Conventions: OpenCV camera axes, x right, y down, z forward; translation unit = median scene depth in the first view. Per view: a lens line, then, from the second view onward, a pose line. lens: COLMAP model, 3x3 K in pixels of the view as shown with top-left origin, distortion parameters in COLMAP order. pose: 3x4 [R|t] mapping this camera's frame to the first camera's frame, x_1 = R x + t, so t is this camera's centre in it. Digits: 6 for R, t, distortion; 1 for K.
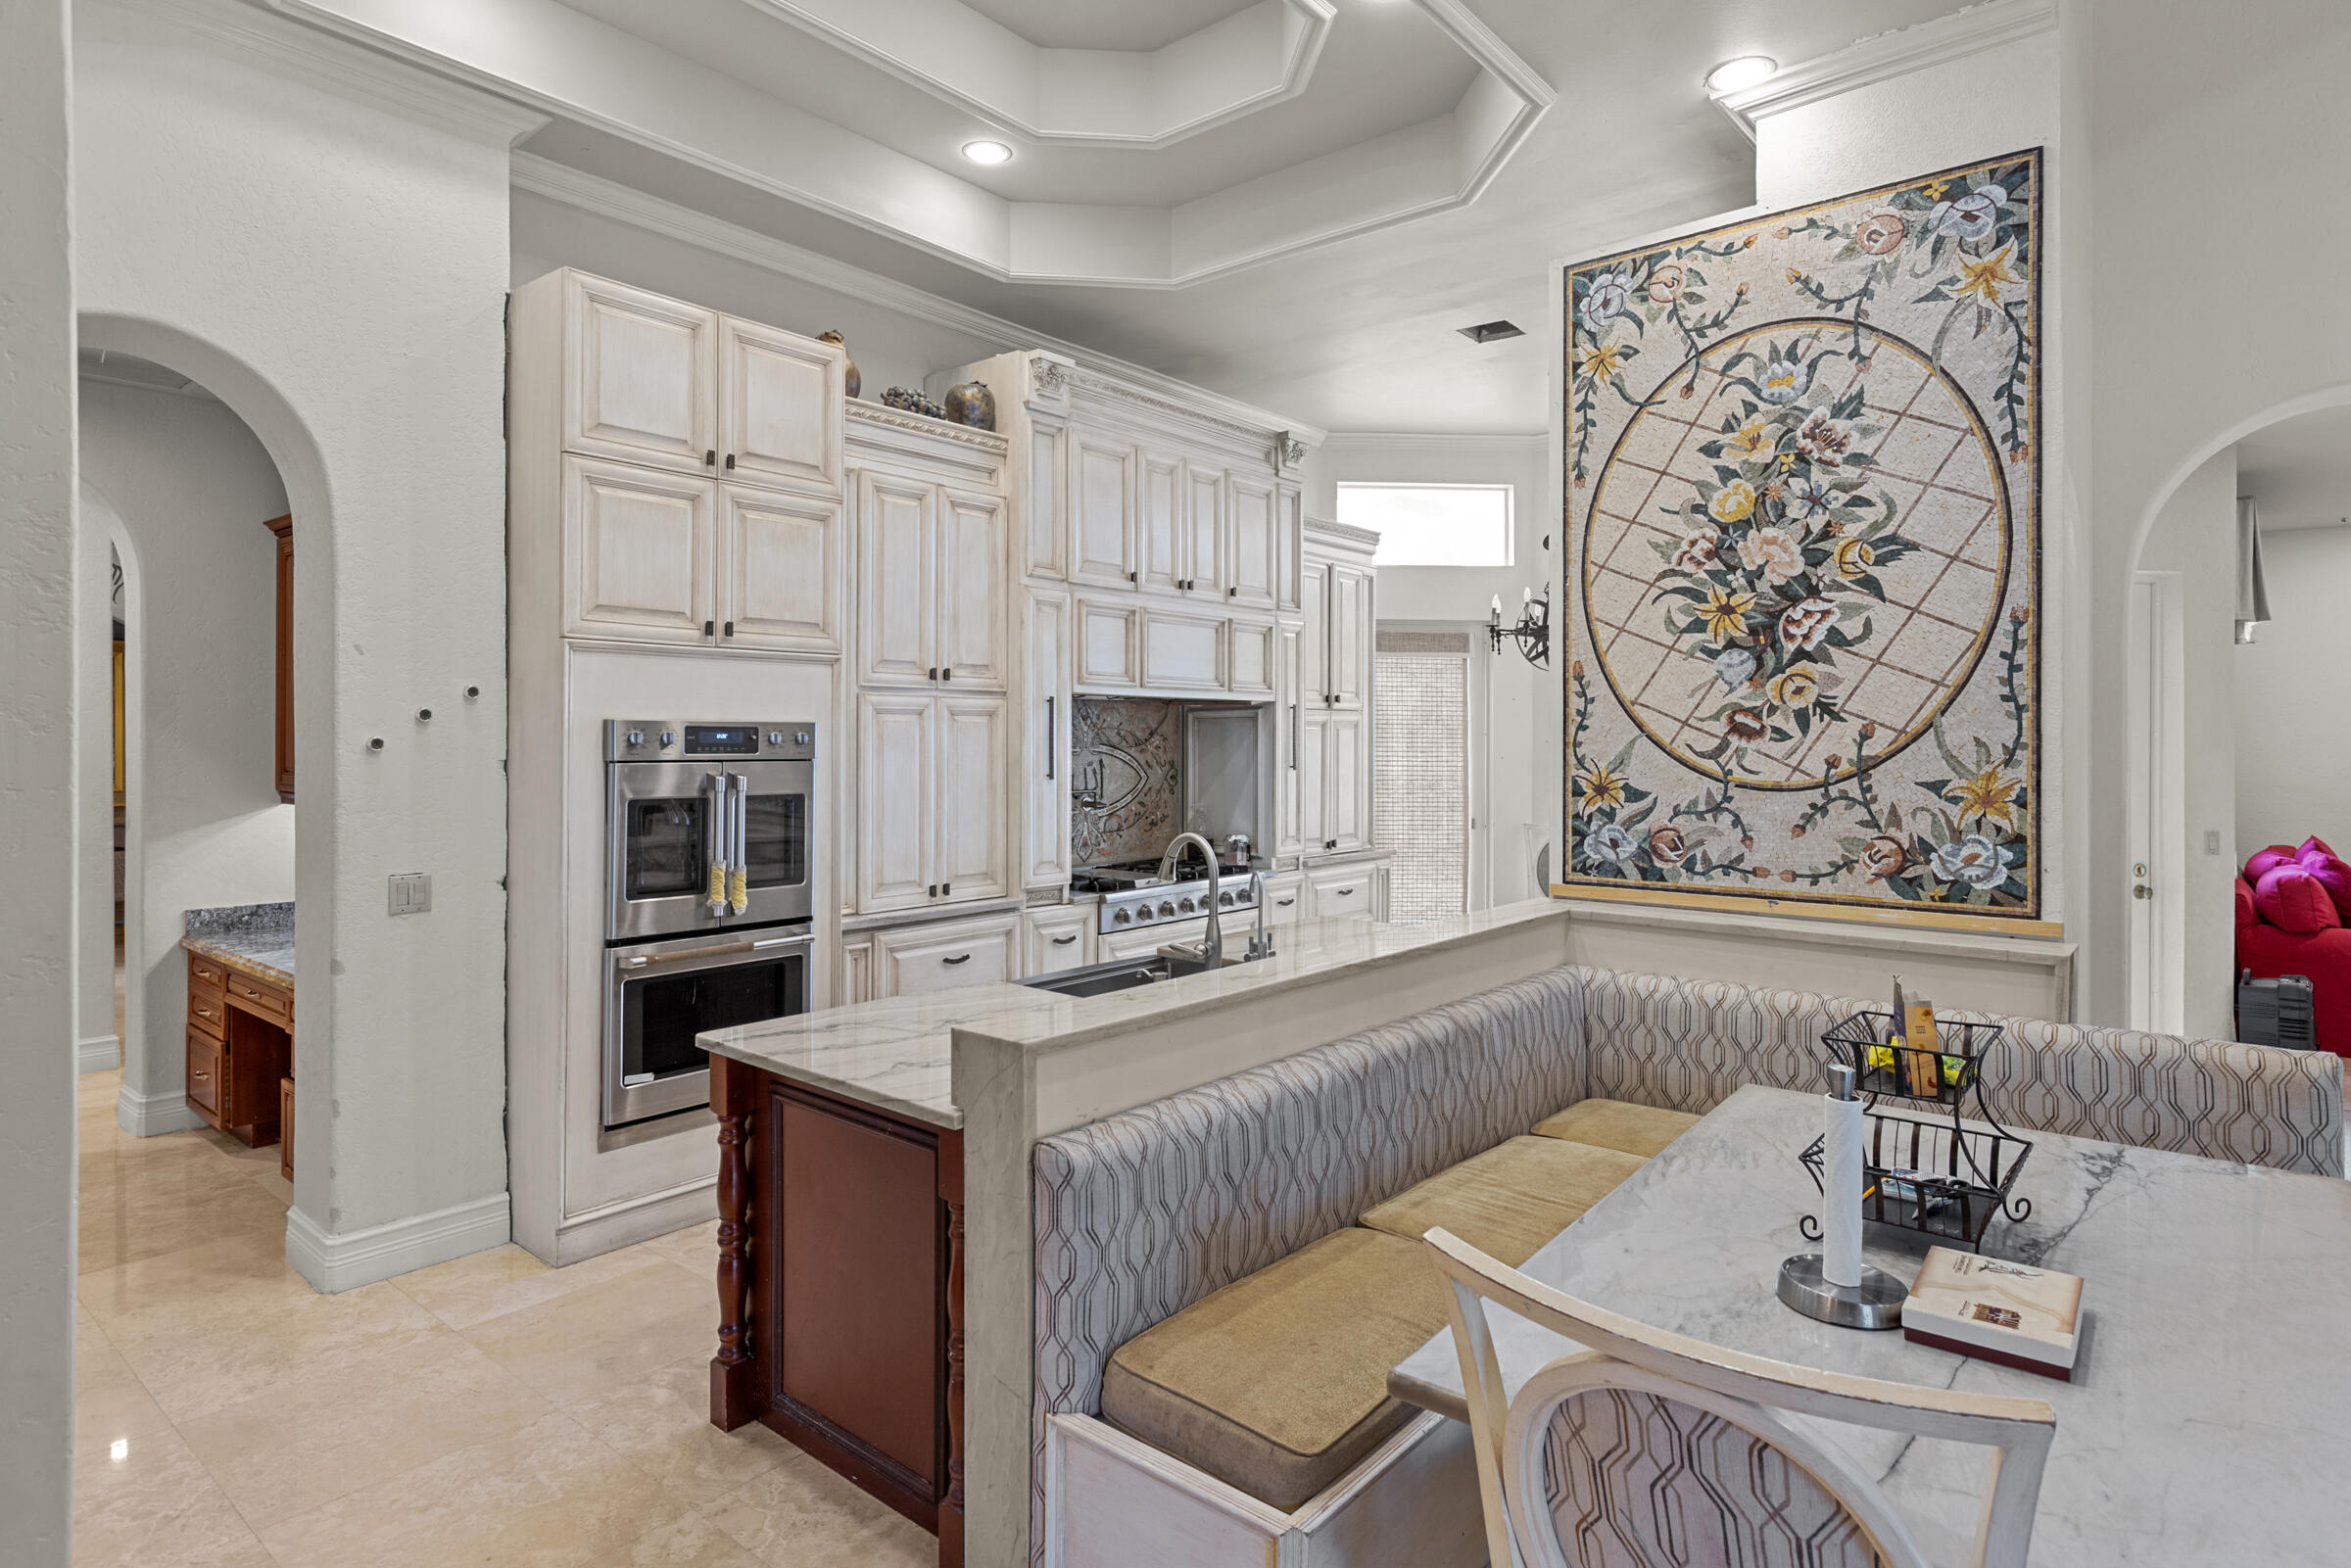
lens RADIAL K [[1250.4, 0, 1189.7], [0, 1250.4, 745.6], [0, 0, 1]] dist [-0.005941, -0.000353]
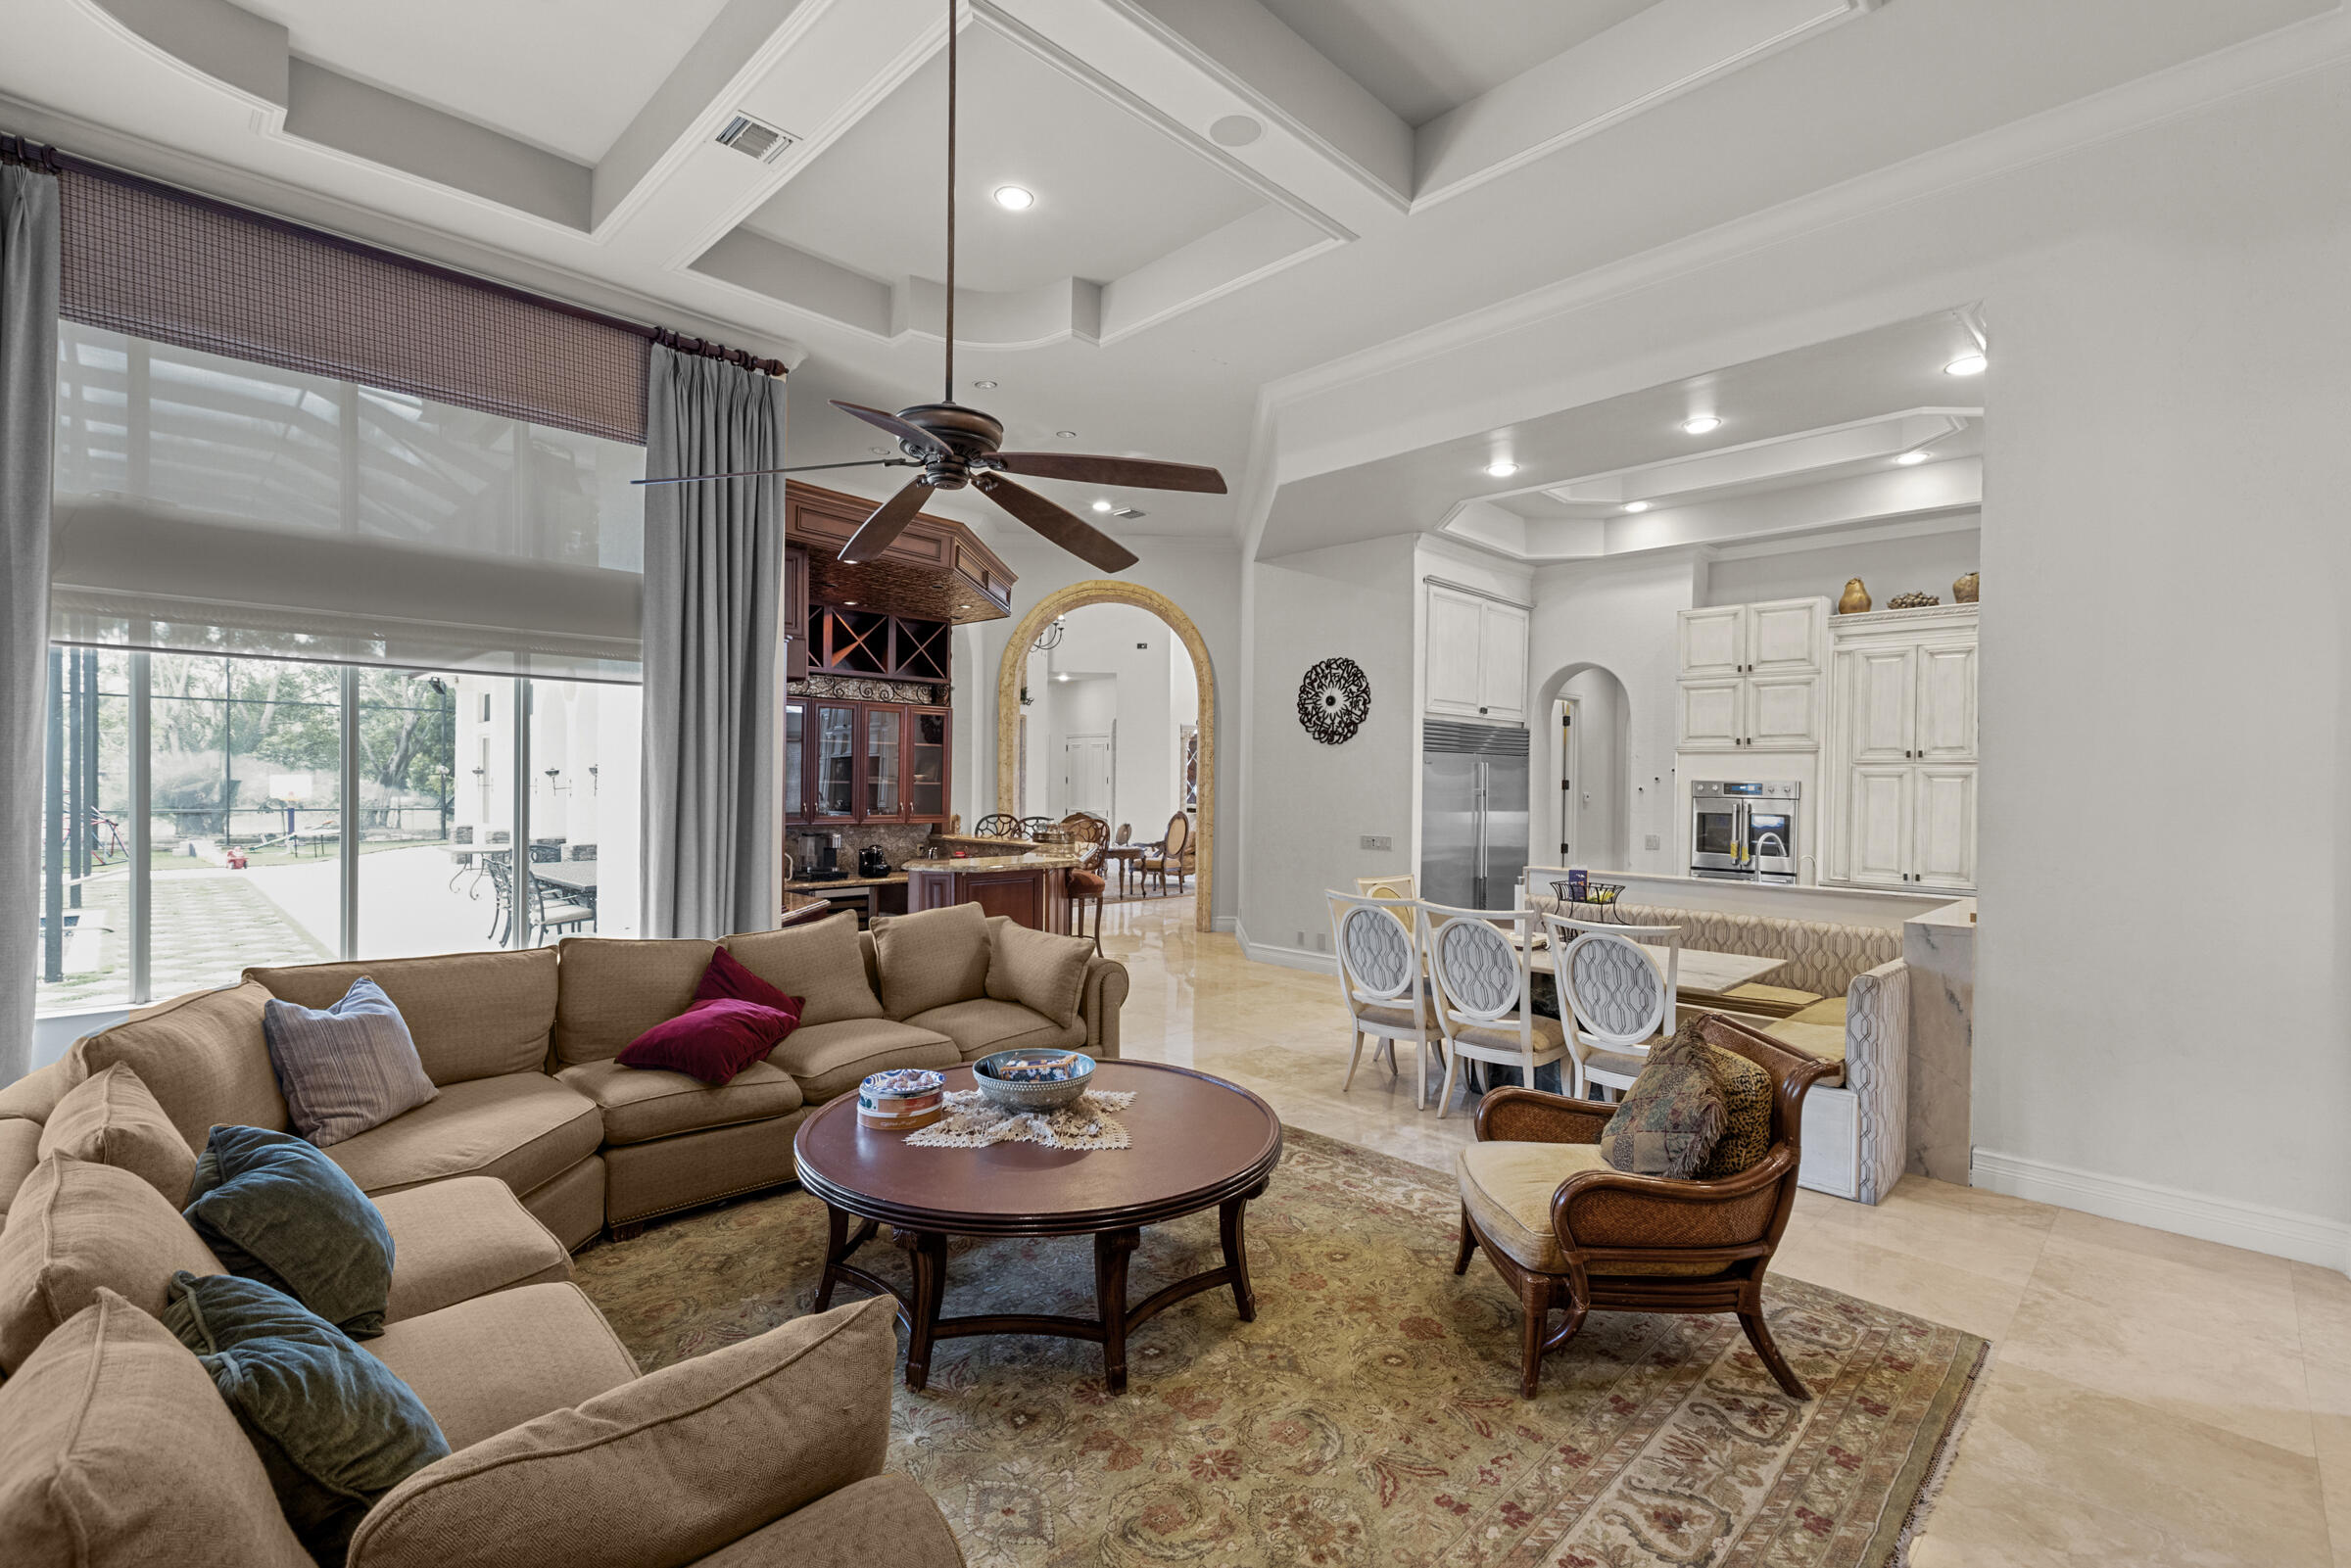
lens RADIAL K [[1079.2, 0, 1182.7], [0, 1079.2, 785.2], [0, 0, 1]] dist [0.006013, -0.002133]
pose [[-0.096430, 0.000877, -0.995339, 1.853021], [-0.021201, 0.999771, 0.002935, 0.004852], [0.995114, 0.021385, -0.096389, 0.171071]]
